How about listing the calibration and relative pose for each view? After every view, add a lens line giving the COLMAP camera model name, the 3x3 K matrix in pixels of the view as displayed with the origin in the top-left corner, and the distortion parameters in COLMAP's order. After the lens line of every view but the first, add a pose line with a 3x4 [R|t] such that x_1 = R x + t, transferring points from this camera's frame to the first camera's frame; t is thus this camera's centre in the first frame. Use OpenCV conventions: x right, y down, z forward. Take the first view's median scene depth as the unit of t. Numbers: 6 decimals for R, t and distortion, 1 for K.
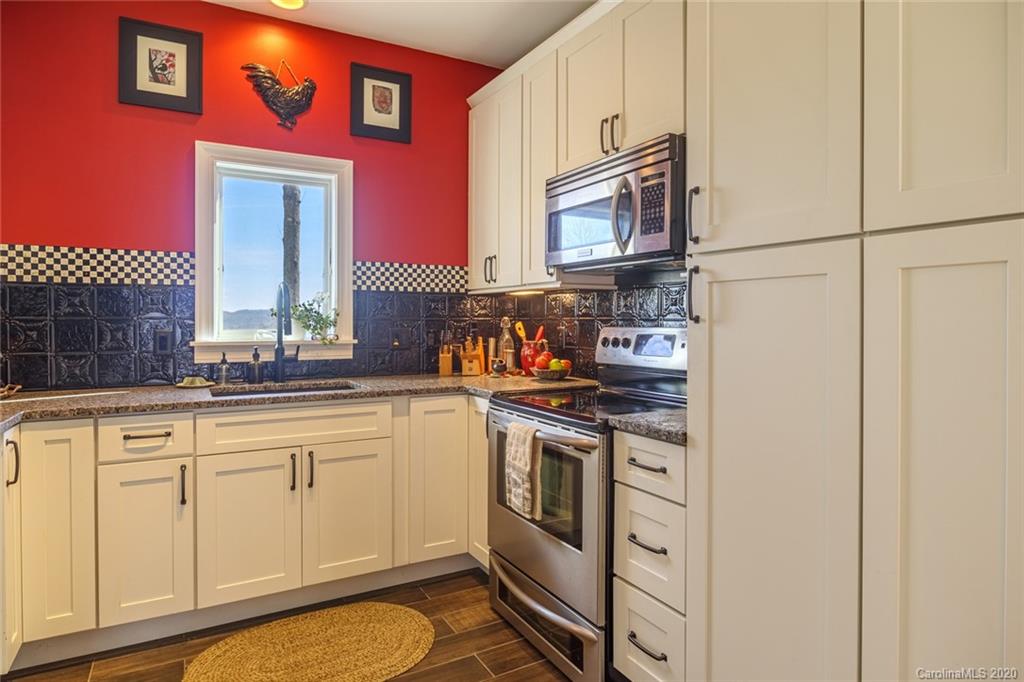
lens RADIAL K [[582.4, 0, 507.8], [0, 582.4, 335.9], [0, 0, 1]] dist [-0.012492, 0.002676]
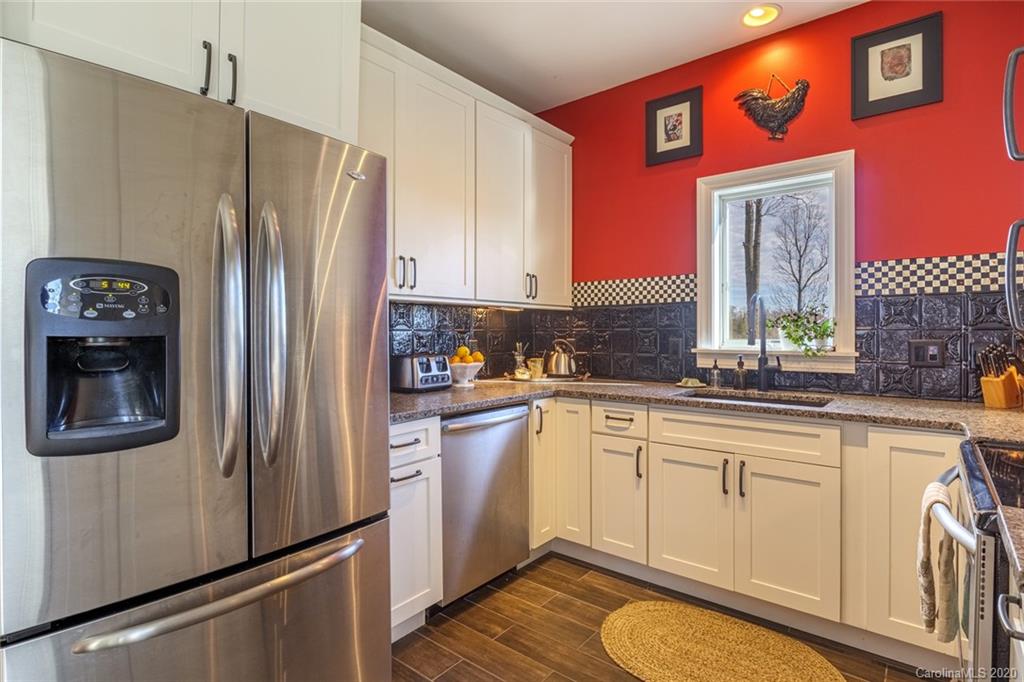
lens RADIAL K [[522.9, 0, 508.0], [0, 522.9, 337.8], [0, 0, 1]] dist [-0.006832, -0.000912]
pose [[0.364919, 0.012770, -0.930952, 0.317018], [-0.019010, 0.999800, 0.006262, -0.011787], [0.930845, 0.015412, 0.365088, 0.257840]]
